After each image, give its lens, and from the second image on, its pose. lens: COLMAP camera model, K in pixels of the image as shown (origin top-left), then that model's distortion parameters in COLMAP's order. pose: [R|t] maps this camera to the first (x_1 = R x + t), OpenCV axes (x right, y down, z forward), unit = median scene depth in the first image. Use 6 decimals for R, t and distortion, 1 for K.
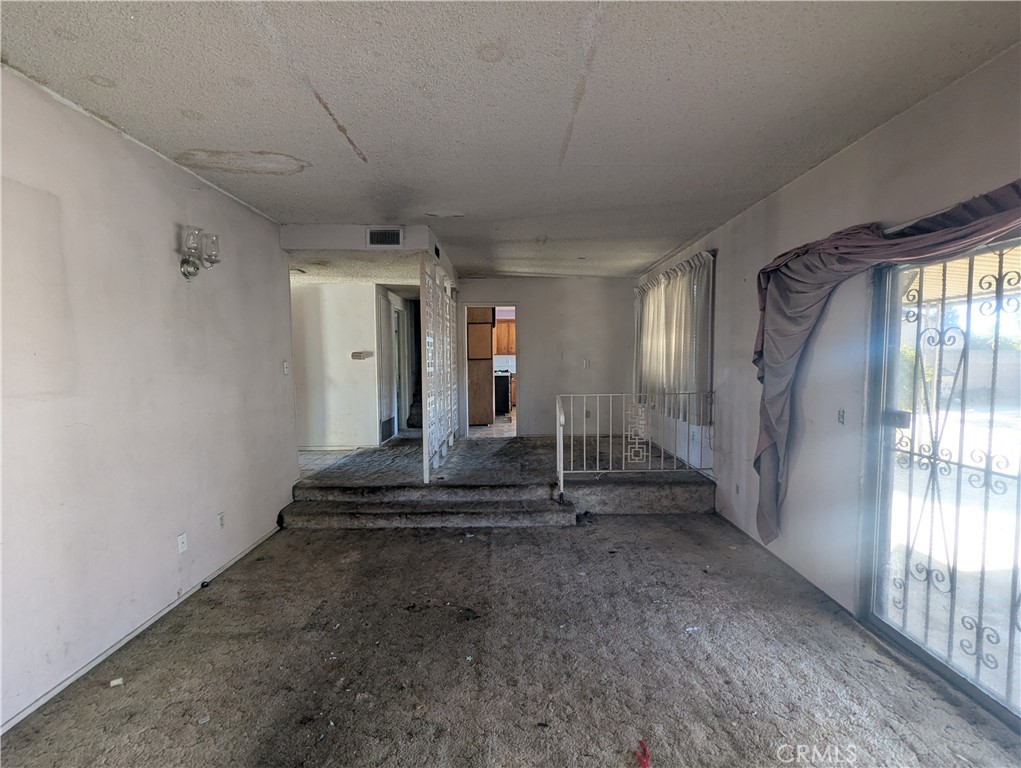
lens RADIAL K [[478.5, 0, 513.5], [0, 478.5, 384.9], [0, 0, 1]] dist [-0.006035, -0.000606]
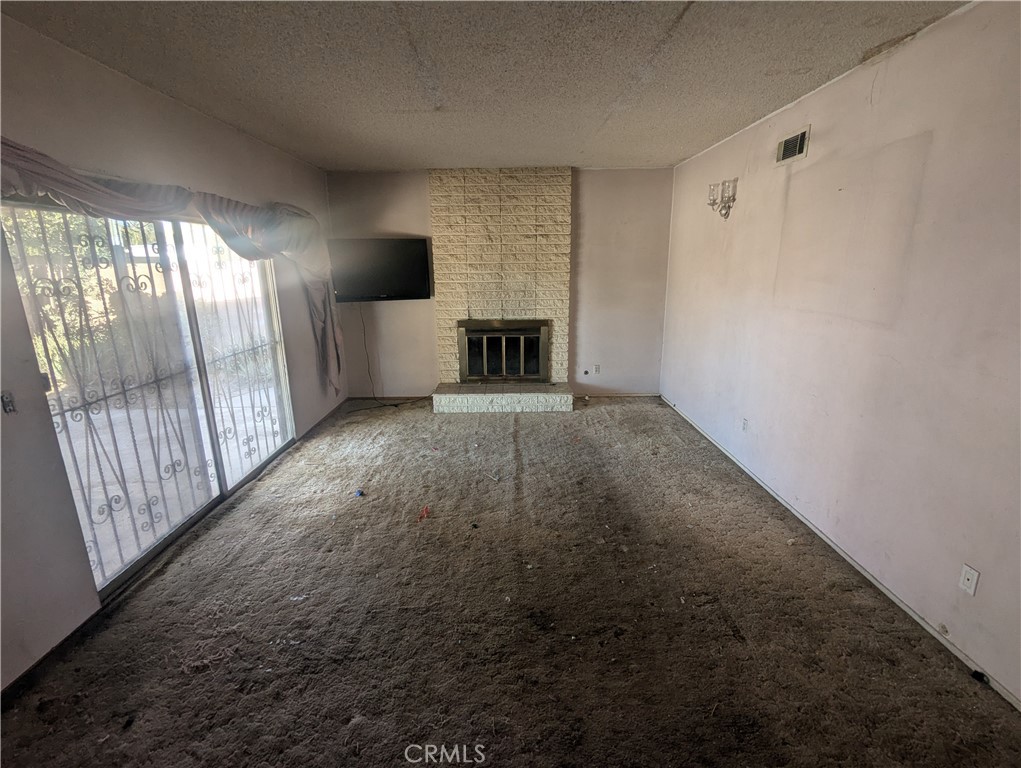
lens RADIAL K [[478.5, 0, 515.9], [0, 478.5, 384.3], [0, 0, 1]] dist [-0.006035, -0.000606]
pose [[-0.999627, 0.019981, -0.018608, -0.049282], [0.013308, 0.951644, 0.306914, -0.198495], [0.023841, 0.306552, -0.951555, 2.001170]]
